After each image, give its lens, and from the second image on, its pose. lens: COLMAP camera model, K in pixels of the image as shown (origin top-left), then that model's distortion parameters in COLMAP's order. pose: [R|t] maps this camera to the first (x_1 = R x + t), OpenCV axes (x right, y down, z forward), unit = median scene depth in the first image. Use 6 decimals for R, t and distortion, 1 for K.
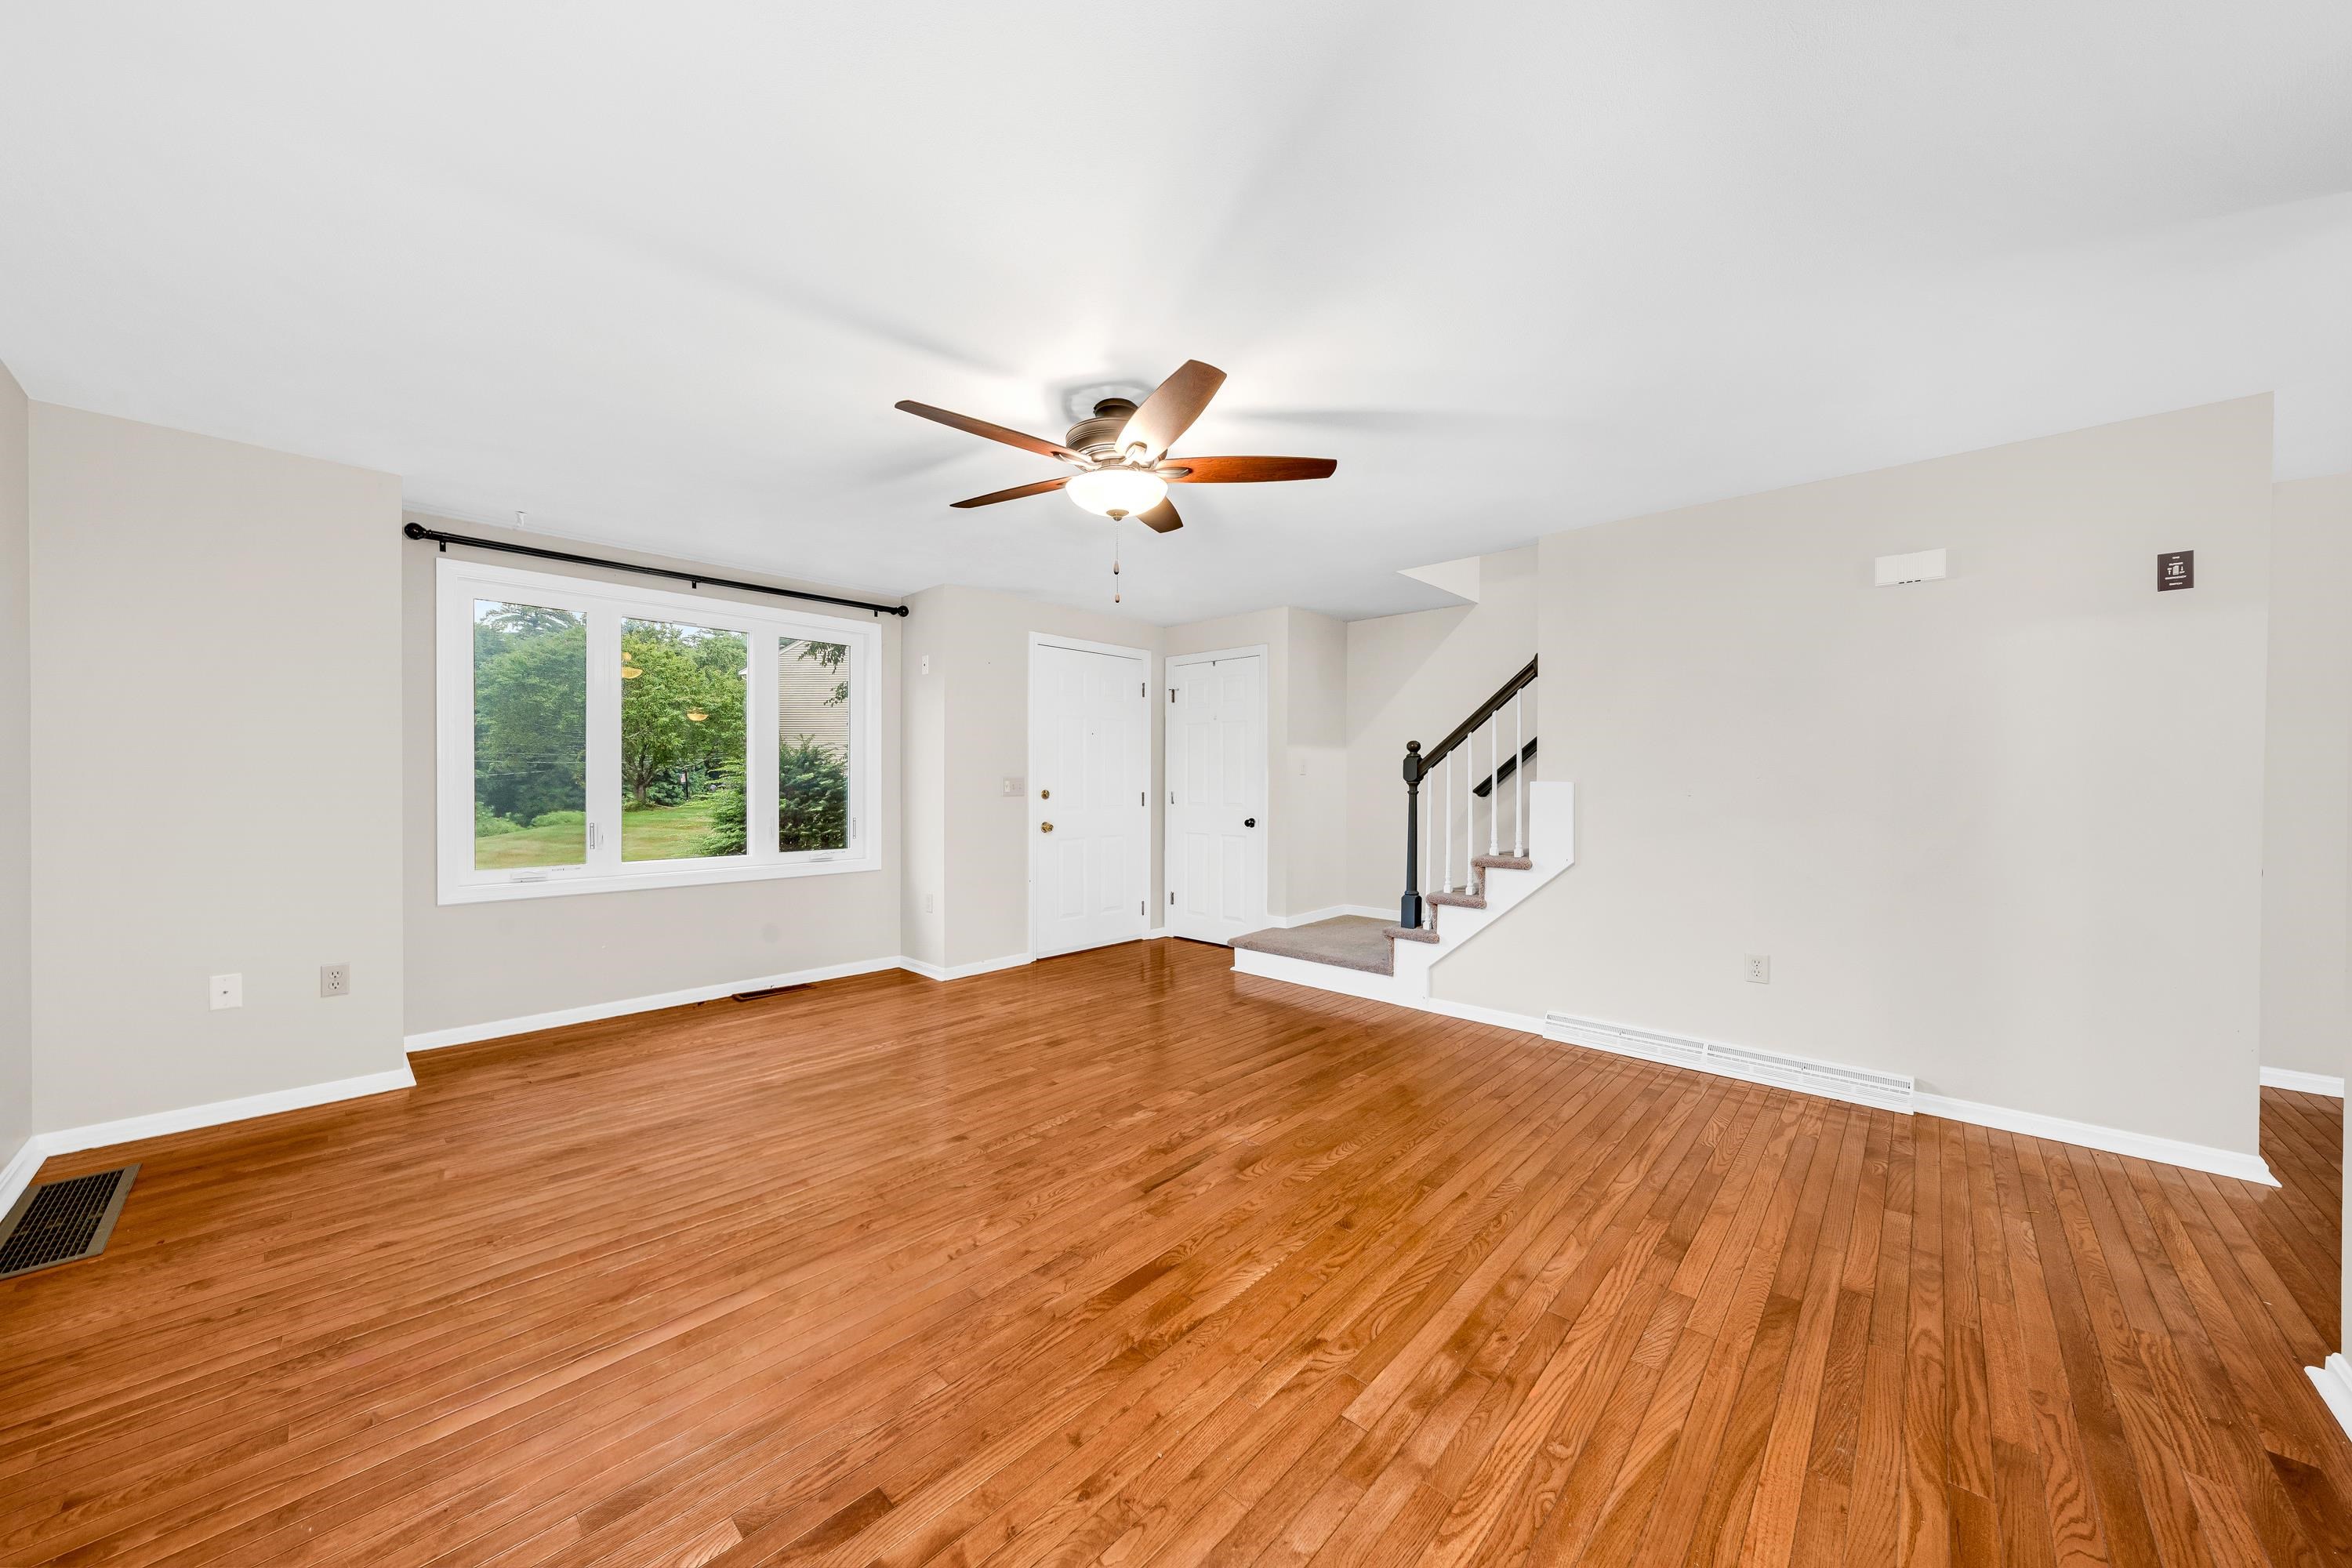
lens RADIAL K [[804.9, 0, 1177.6], [0, 804.9, 781.2], [0, 0, 1]] dist [-0.003624, -0.000160]
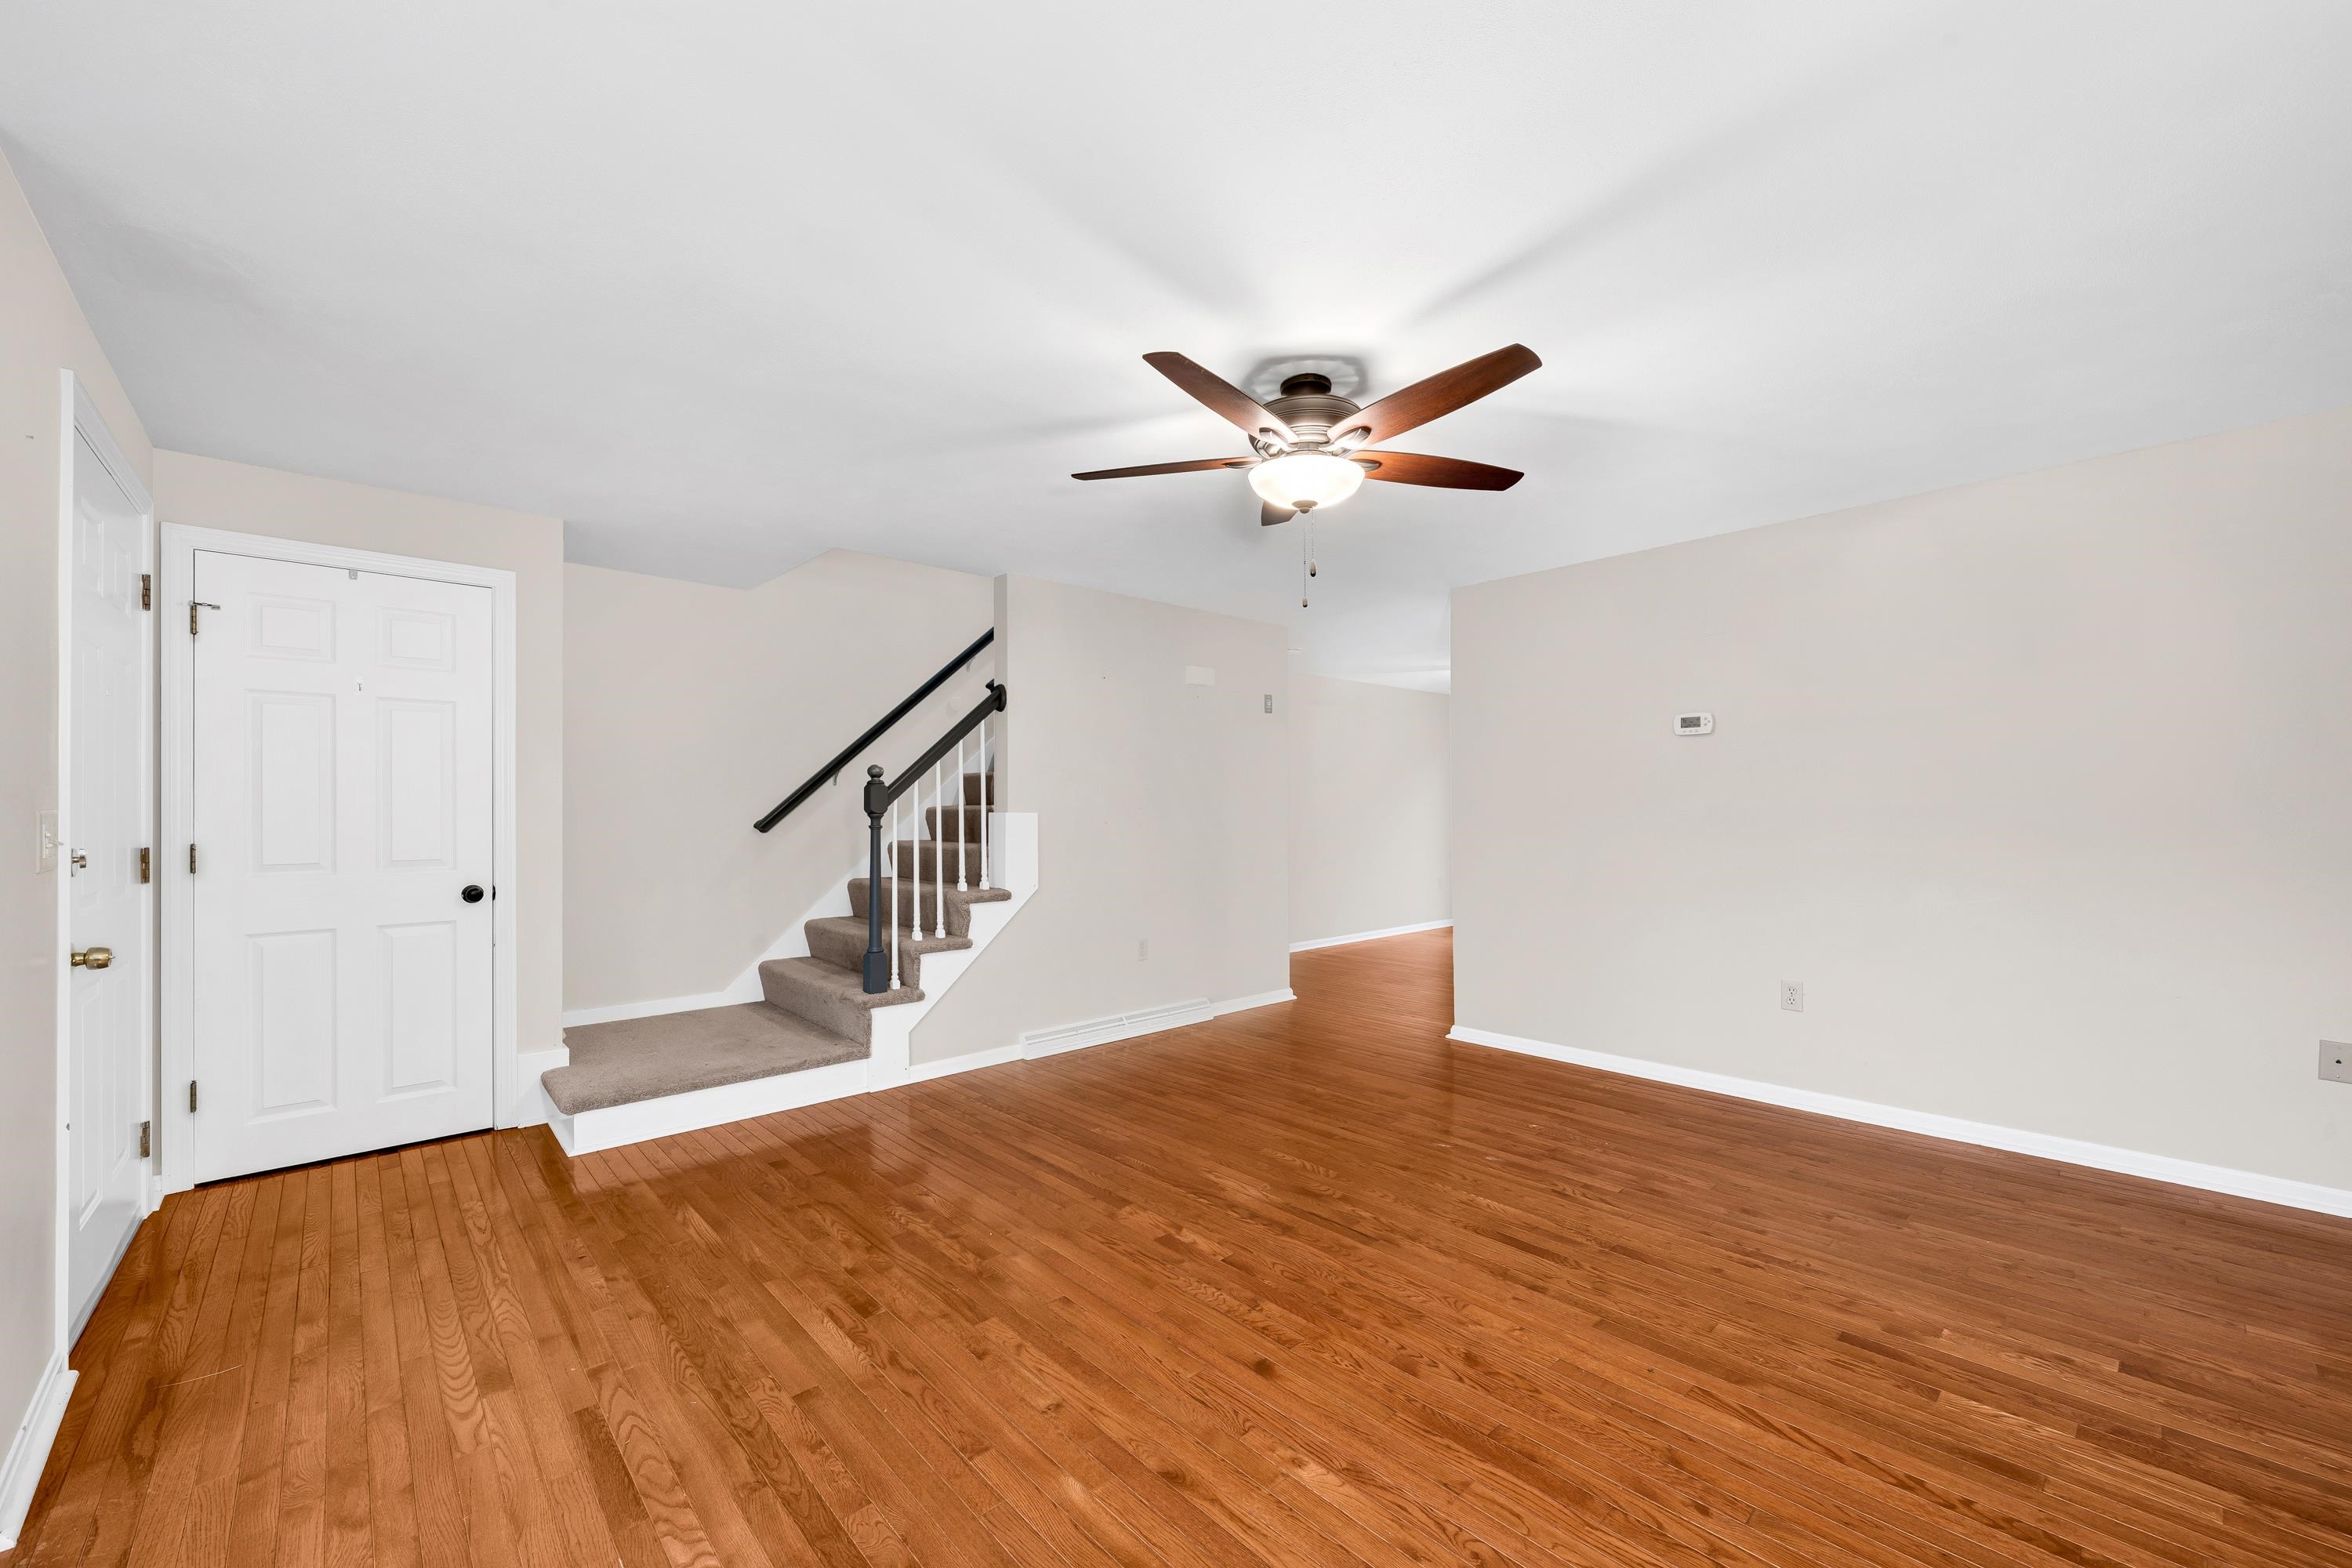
lens RADIAL K [[929.3, 0, 1178.2], [0, 929.3, 799.6], [0, 0, 1]] dist [0.000948, 0.000128]
pose [[0.075679, 0.007662, 0.997103, -0.911847], [0.005084, 0.999955, -0.008070, -0.007414], [-0.997119, 0.005680, 0.075637, 0.894563]]
